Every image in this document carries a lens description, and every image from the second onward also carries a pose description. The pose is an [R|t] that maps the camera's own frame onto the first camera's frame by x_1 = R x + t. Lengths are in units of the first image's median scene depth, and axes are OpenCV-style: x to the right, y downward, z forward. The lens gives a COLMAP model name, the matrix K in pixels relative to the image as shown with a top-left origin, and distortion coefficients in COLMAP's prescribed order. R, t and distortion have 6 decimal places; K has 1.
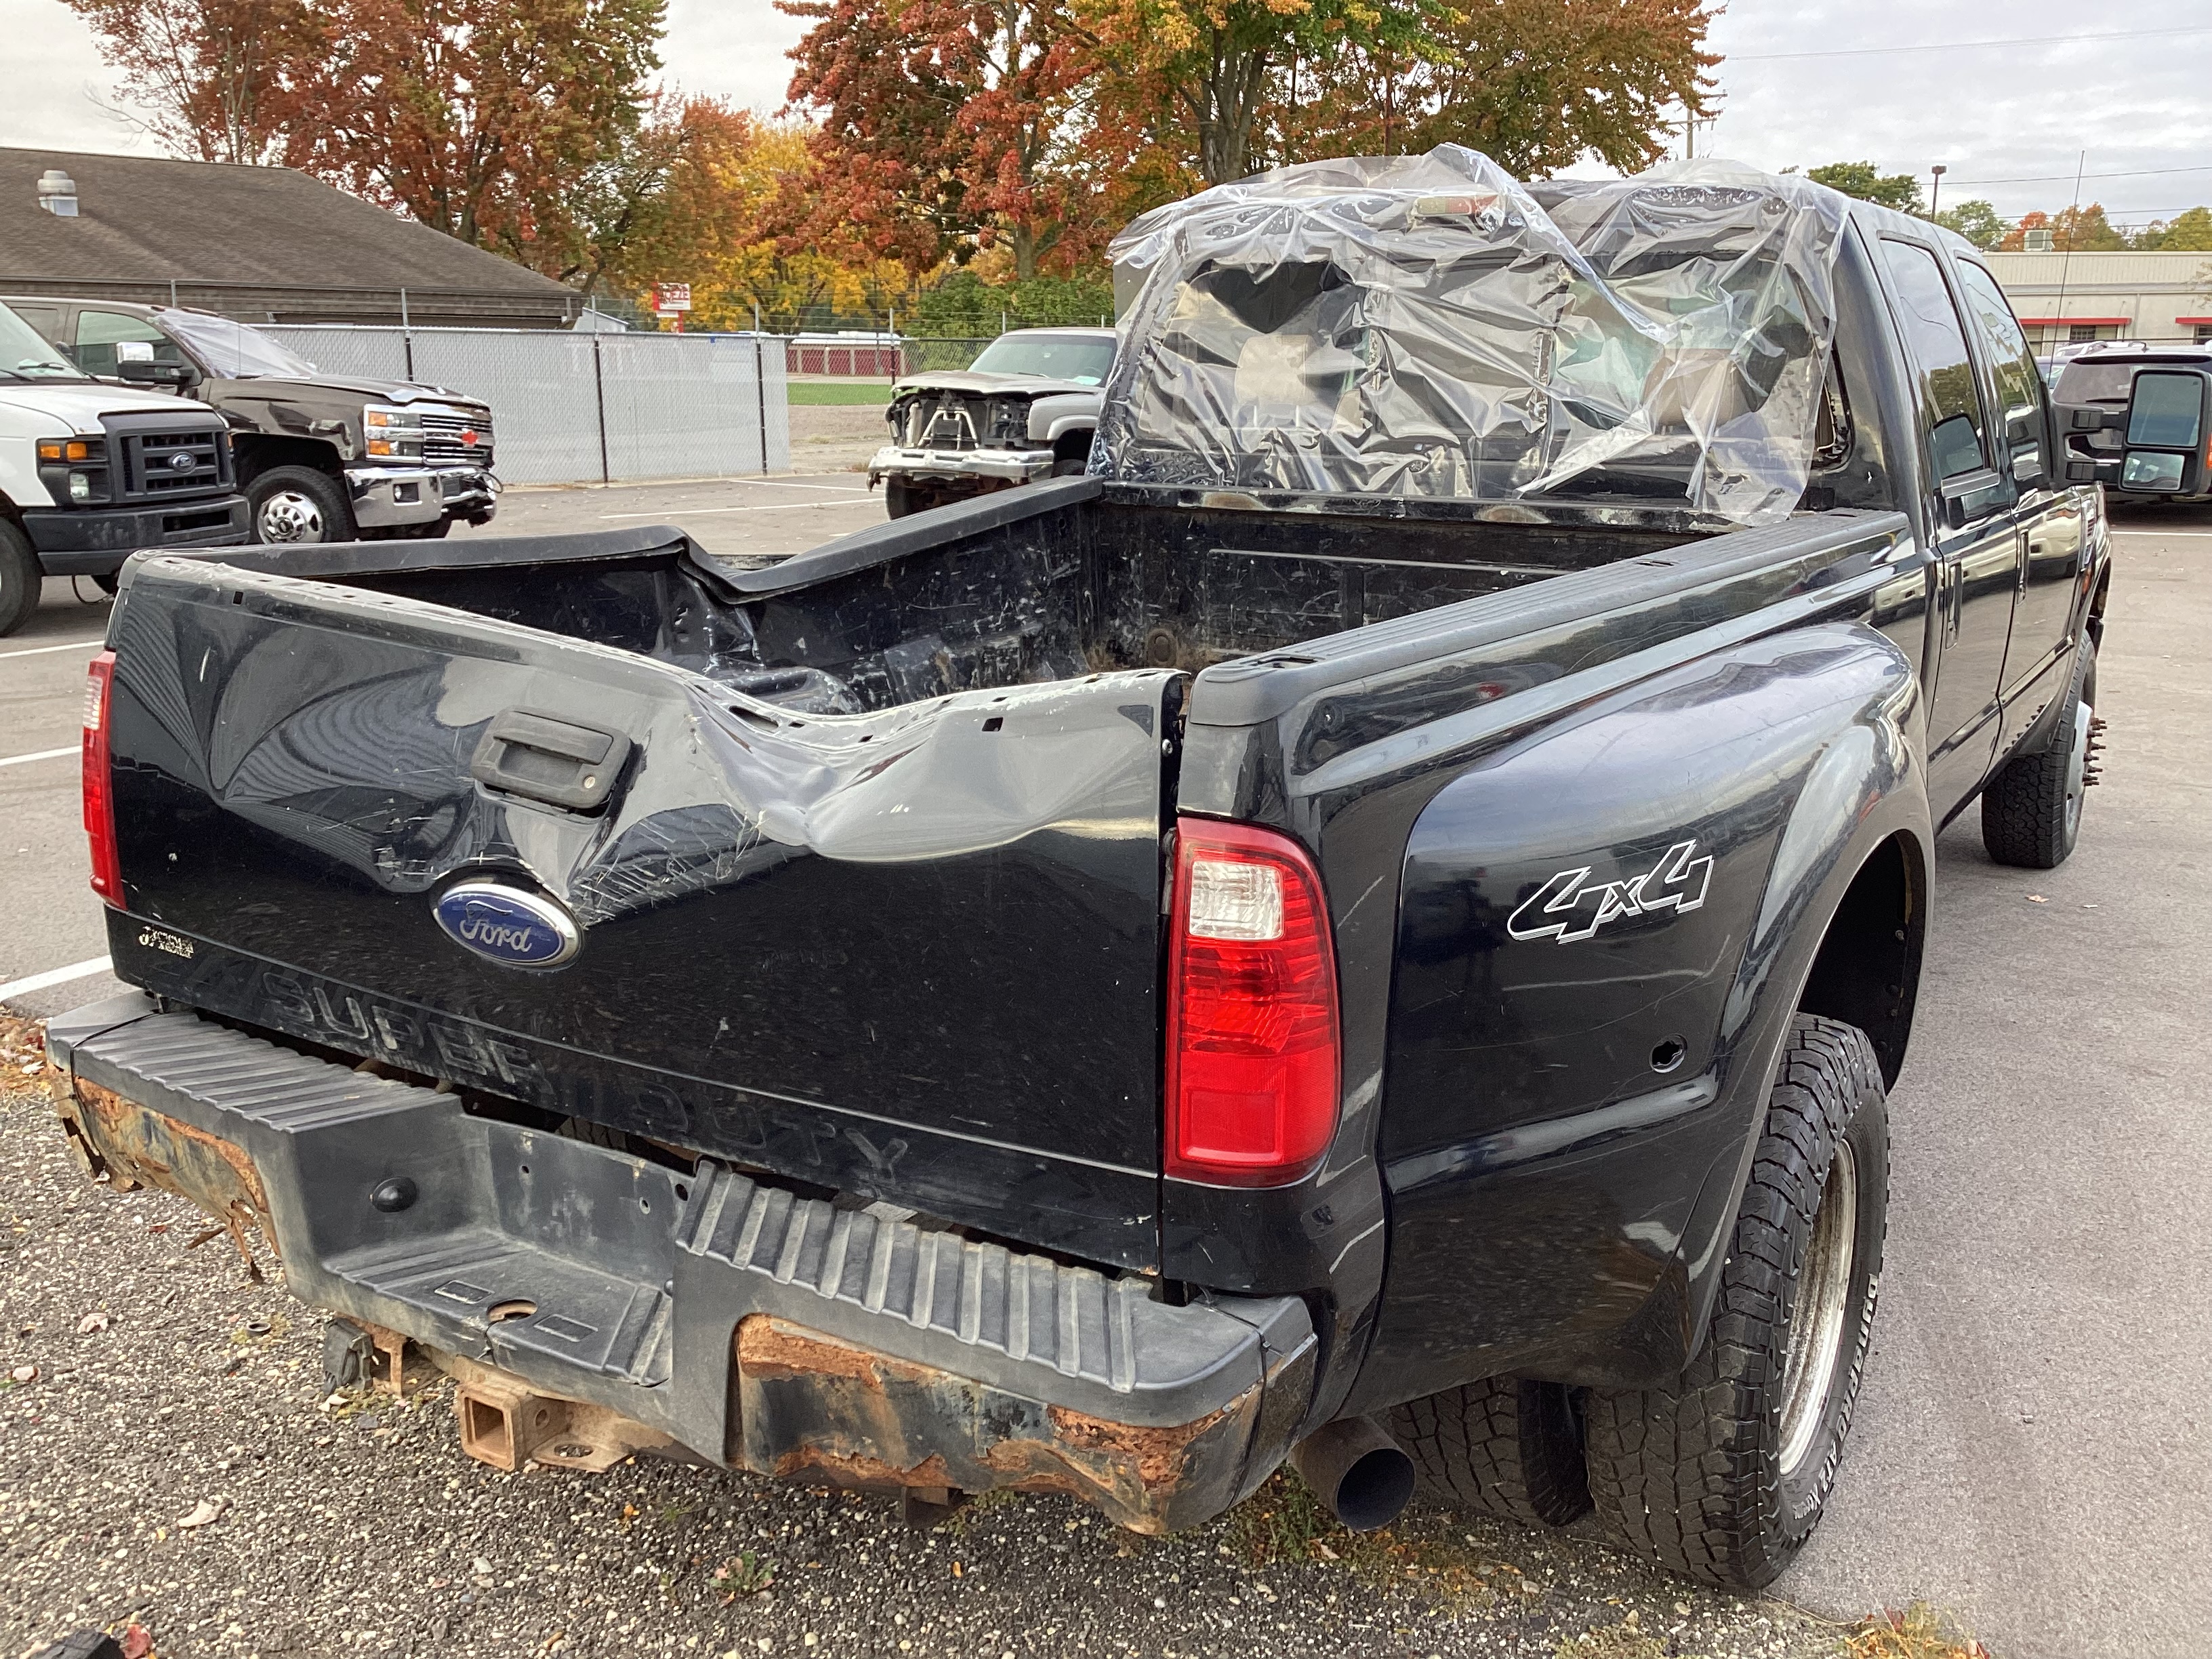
lens RADIAL K [[1985.6, 0, 1106.1], [0, 1985.6, 817.6], [0, 0, 1]] dist [0.107235, -0.243232]
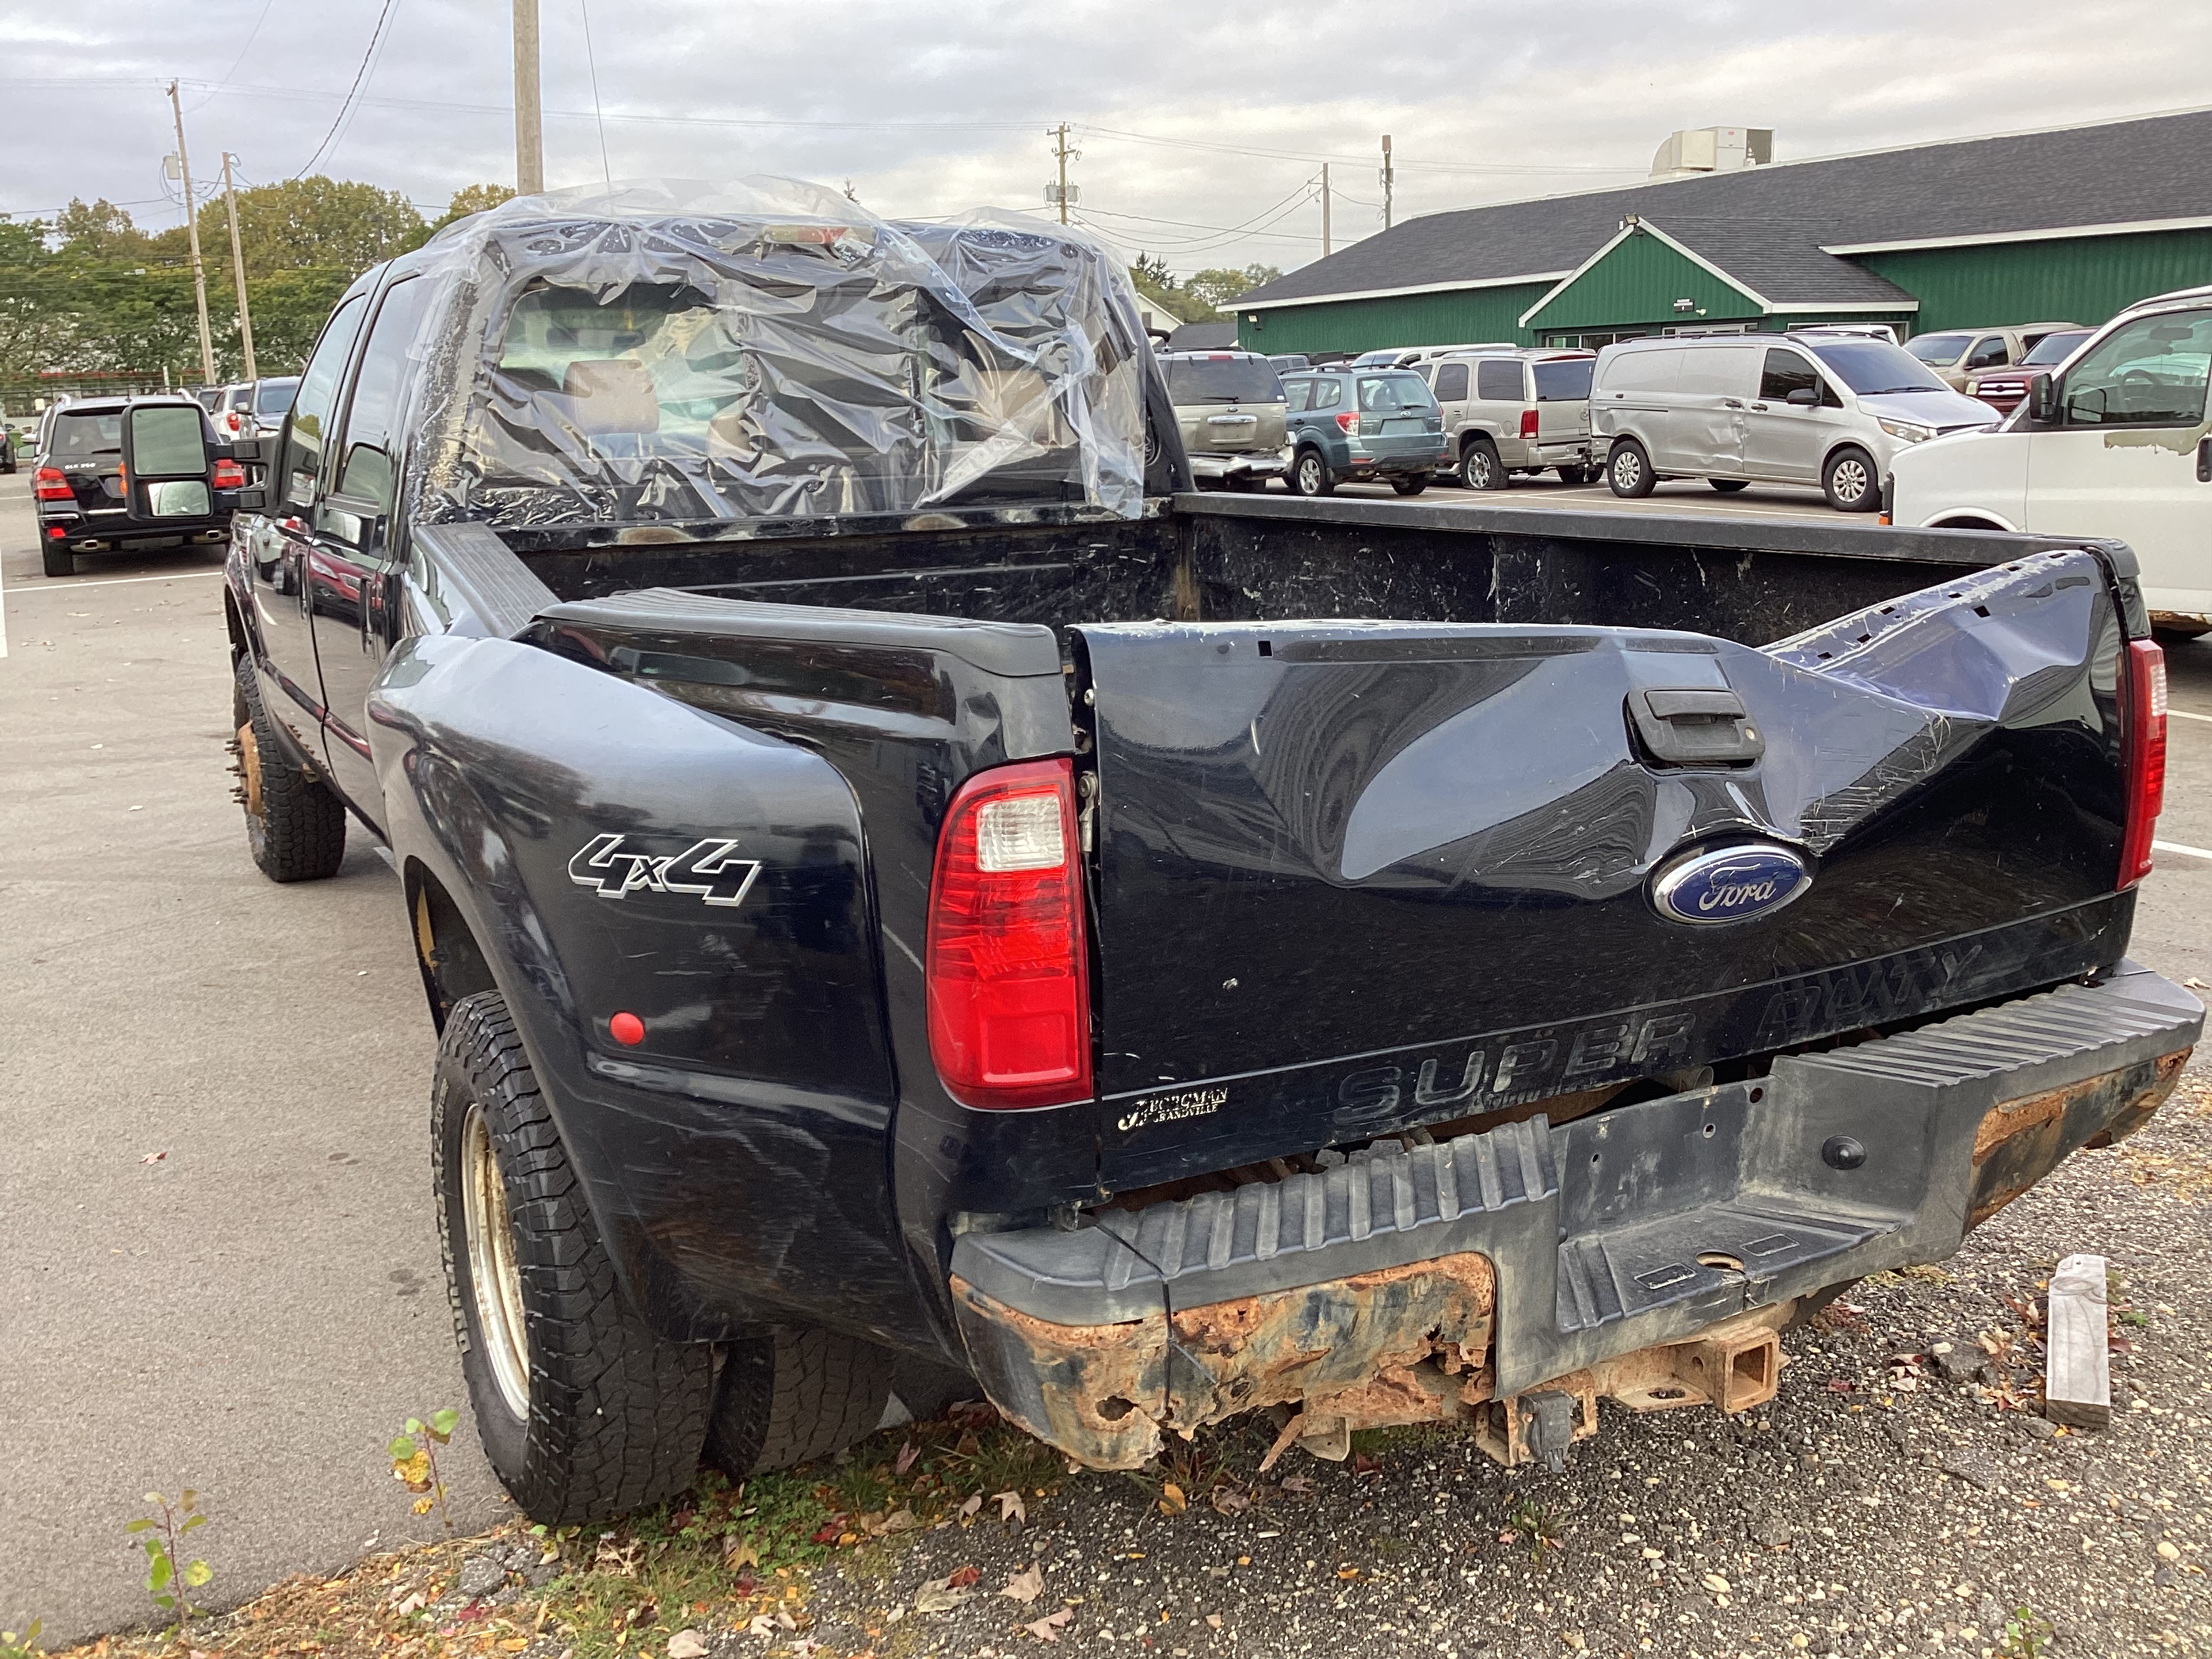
lens RADIAL K [[1985.6, 0, 1106.1], [0, 1985.6, 817.6], [0, 0, 1]] dist [0.107235, -0.243232]
pose [[0.489340, -0.197221, 0.849500, -0.666341], [0.220103, 0.970488, 0.098524, -0.077535], [-0.843861, 0.138766, 0.518308, 0.360377]]
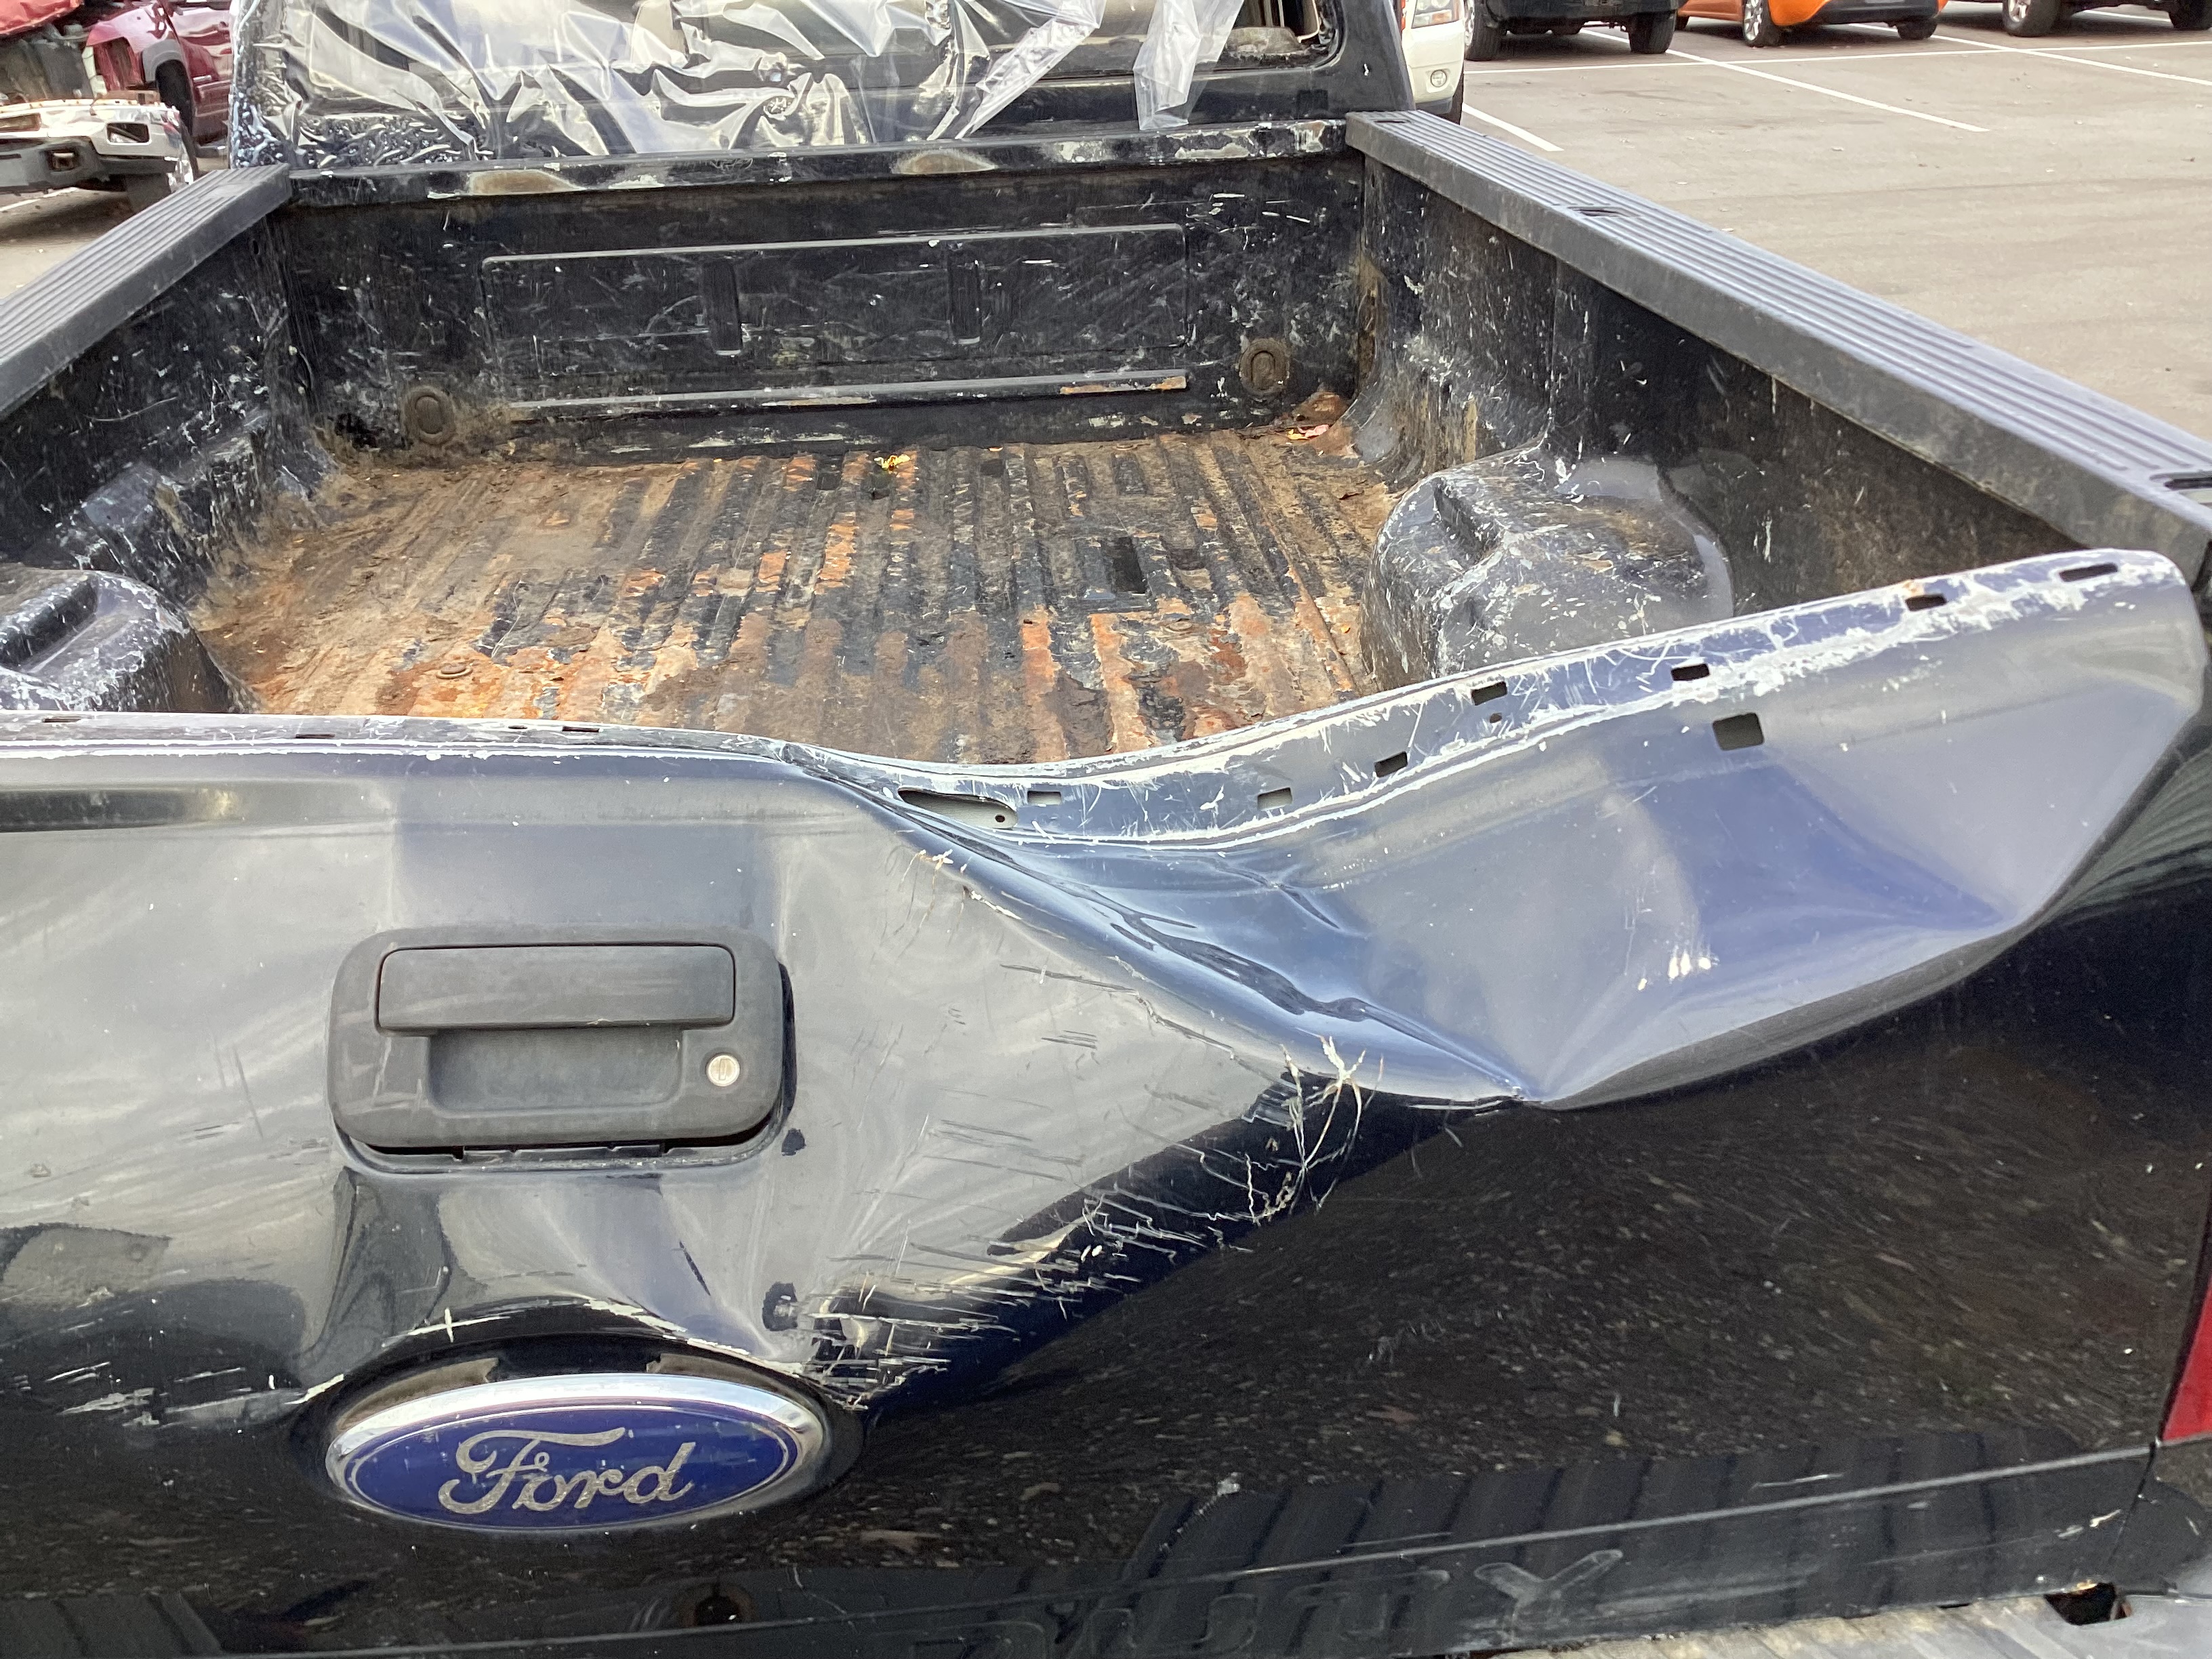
lens RADIAL K [[1978.9, 0, 1112.5], [0, 1978.9, 867.2], [0, 0, 1]] dist [0.097111, -0.212346]
pose [[0.811031, -0.286429, 0.510085, -0.191610], [0.178256, 0.951471, 0.250854, -0.072673], [-0.557183, -0.112525, 0.822730, 0.302361]]
